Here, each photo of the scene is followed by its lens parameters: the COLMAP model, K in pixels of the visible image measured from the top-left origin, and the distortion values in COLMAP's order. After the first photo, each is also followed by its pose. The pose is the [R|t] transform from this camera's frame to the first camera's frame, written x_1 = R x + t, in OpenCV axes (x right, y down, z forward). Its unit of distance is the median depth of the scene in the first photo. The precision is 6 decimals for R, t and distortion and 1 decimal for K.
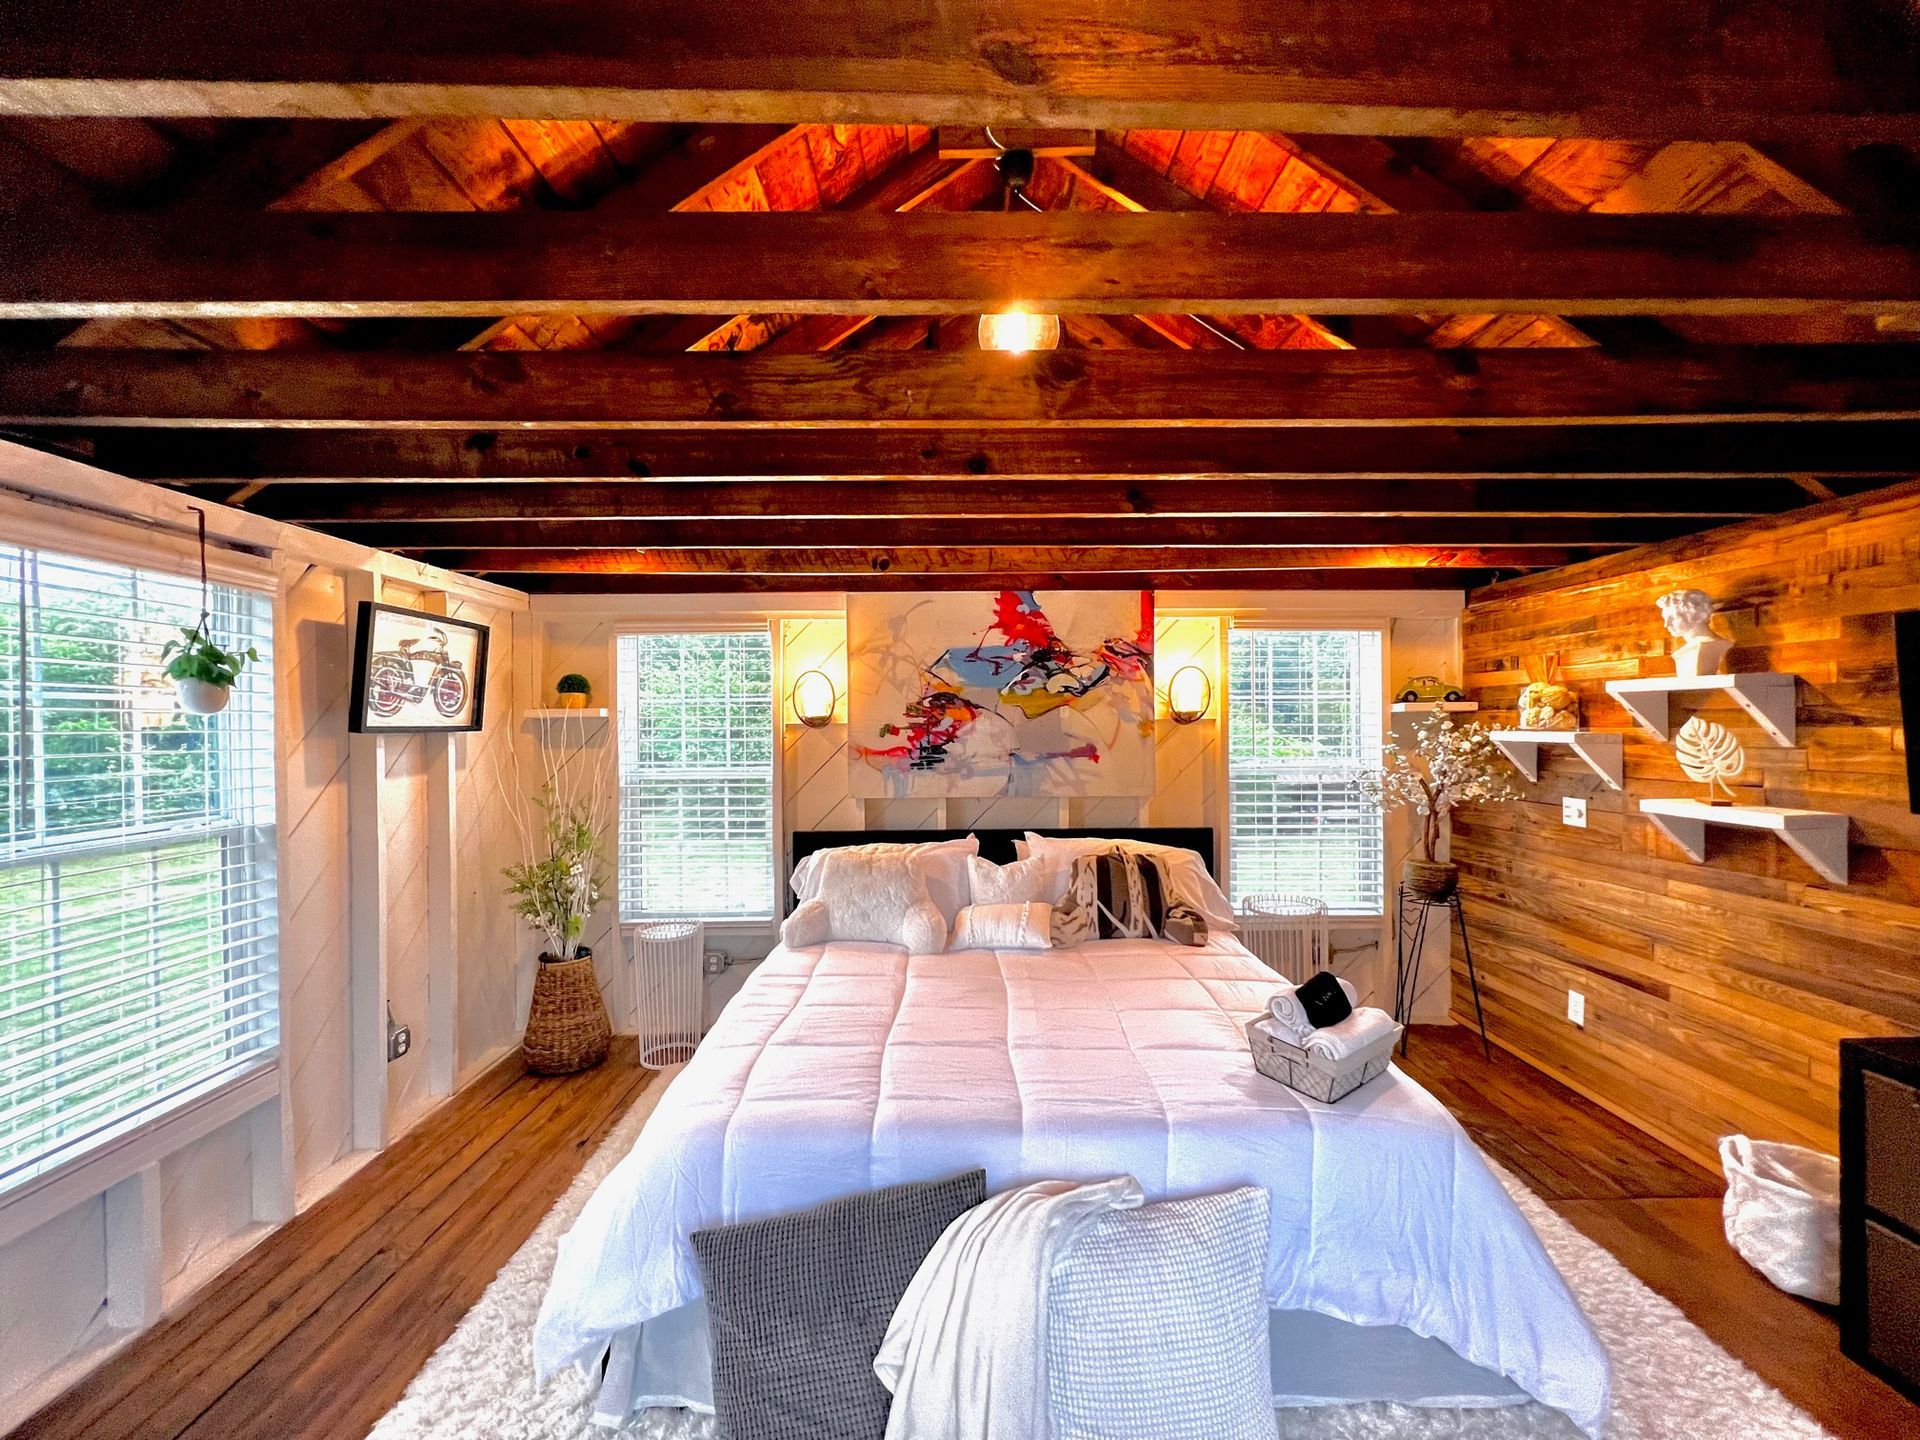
lens RADIAL K [[763.0, 0, 960.0], [0, 763.0, 720.0], [0, 0, 1]] dist [0.000545, -0.000045]
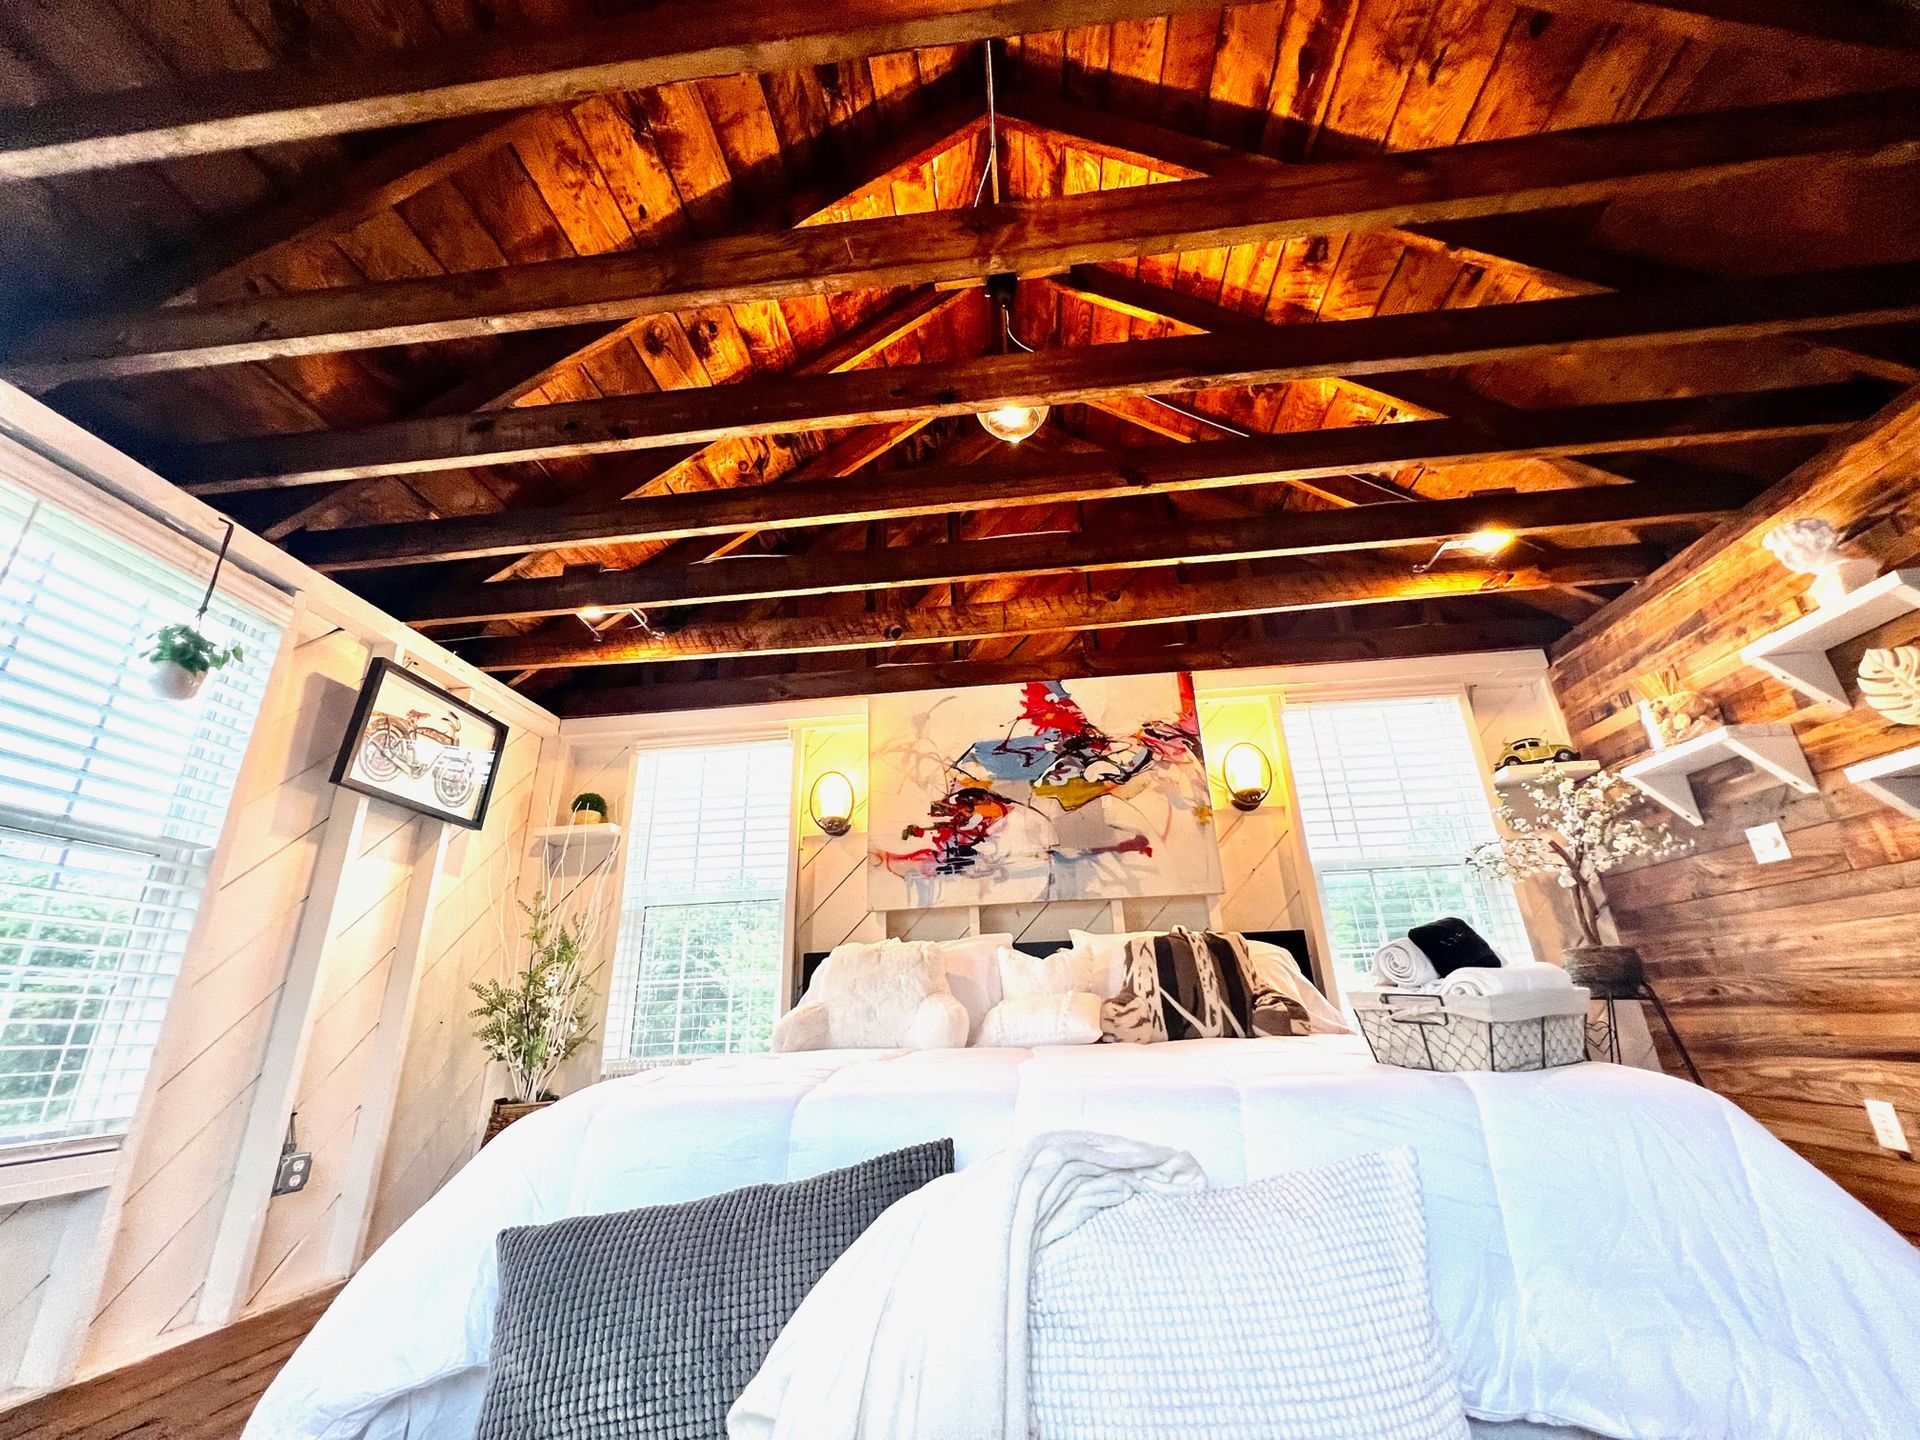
lens RADIAL K [[763.0, 0, 960.0], [0, 763.0, 720.0], [0, 0, 1]] dist [0.000545, -0.000045]
pose [[0.993701, -0.065311, -0.091060, 0.057590], [0.028573, 0.933413, -0.357663, 0.229309], [0.108356, 0.352809, 0.929400, 0.125854]]
